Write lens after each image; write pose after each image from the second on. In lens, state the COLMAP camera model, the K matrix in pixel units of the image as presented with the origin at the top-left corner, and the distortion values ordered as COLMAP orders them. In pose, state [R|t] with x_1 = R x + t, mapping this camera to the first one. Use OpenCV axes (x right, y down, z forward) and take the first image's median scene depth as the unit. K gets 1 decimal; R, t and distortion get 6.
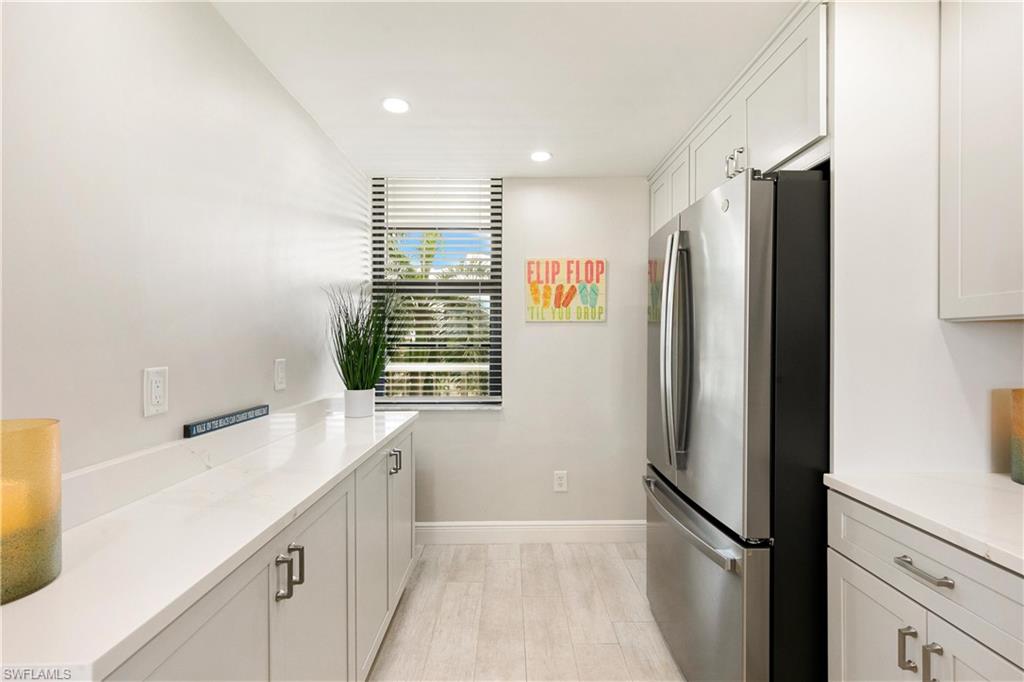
lens RADIAL K [[458.7, 0, 508.2], [0, 458.7, 343.4], [0, 0, 1]] dist [0.010953, -0.003540]
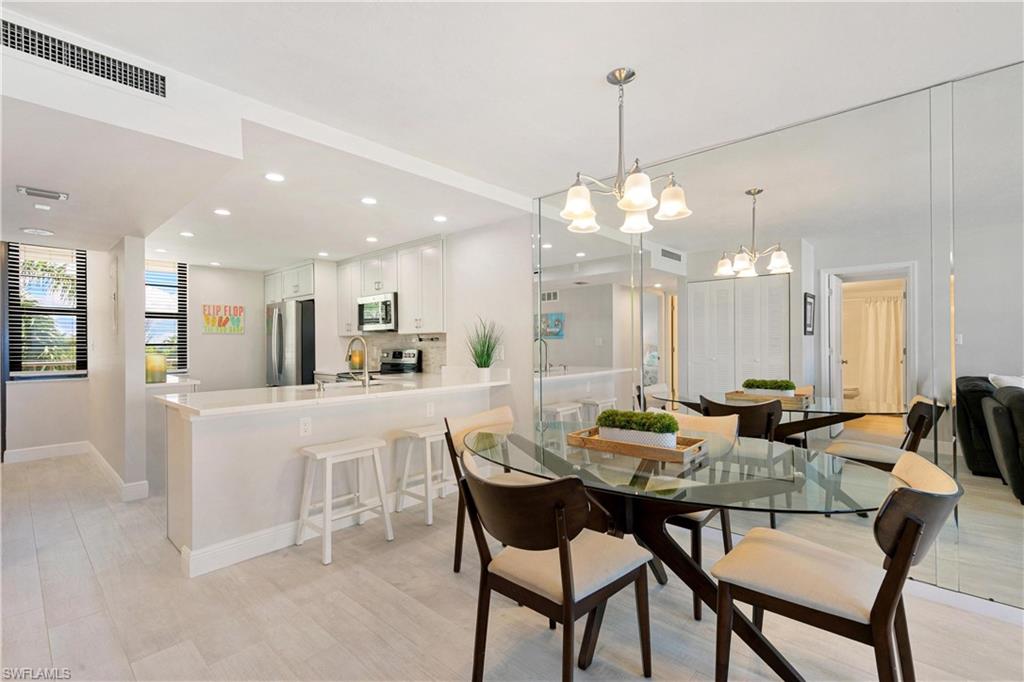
lens RADIAL K [[458.7, 0, 512.3], [0, 458.7, 341.7], [0, 0, 1]] dist [0.010953, -0.003540]
pose [[0.673740, -0.004388, 0.738956, -0.576084], [0.014035, 0.999878, -0.006858, 0.027498], [-0.738835, 0.014992, 0.673719, -1.514043]]
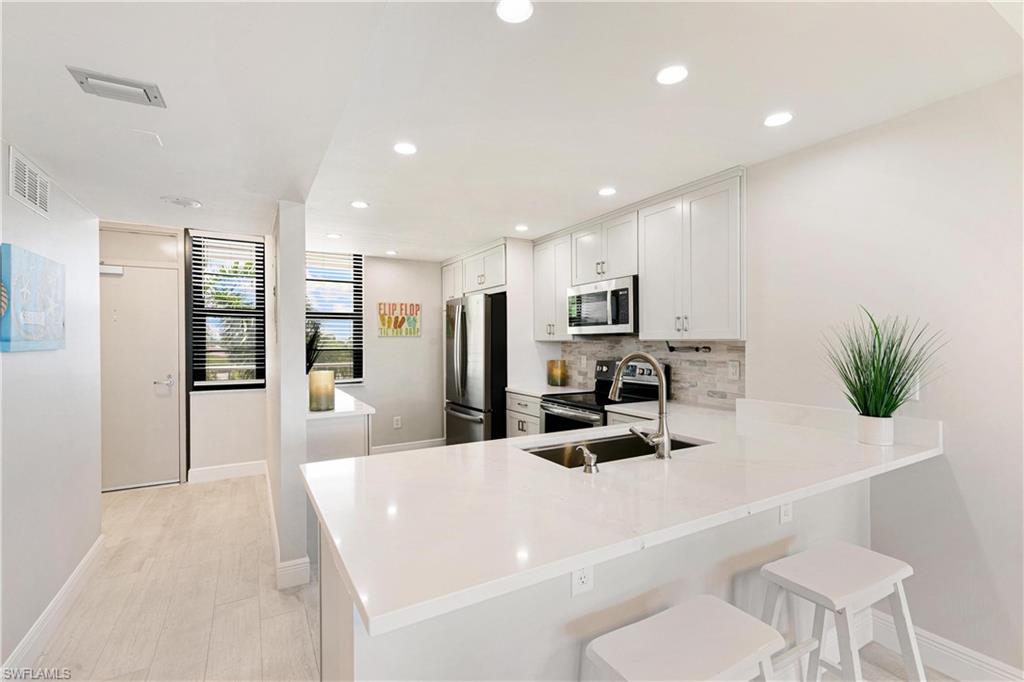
lens RADIAL K [[458.7, 0, 508.2], [0, 458.7, 342.8], [0, 0, 1]] dist [0.010953, -0.003540]
pose [[0.870658, -0.008088, 0.491823, -0.408015], [0.009014, 0.999959, 0.000487, -0.016917], [-0.491807, 0.004010, 0.870695, -0.839141]]
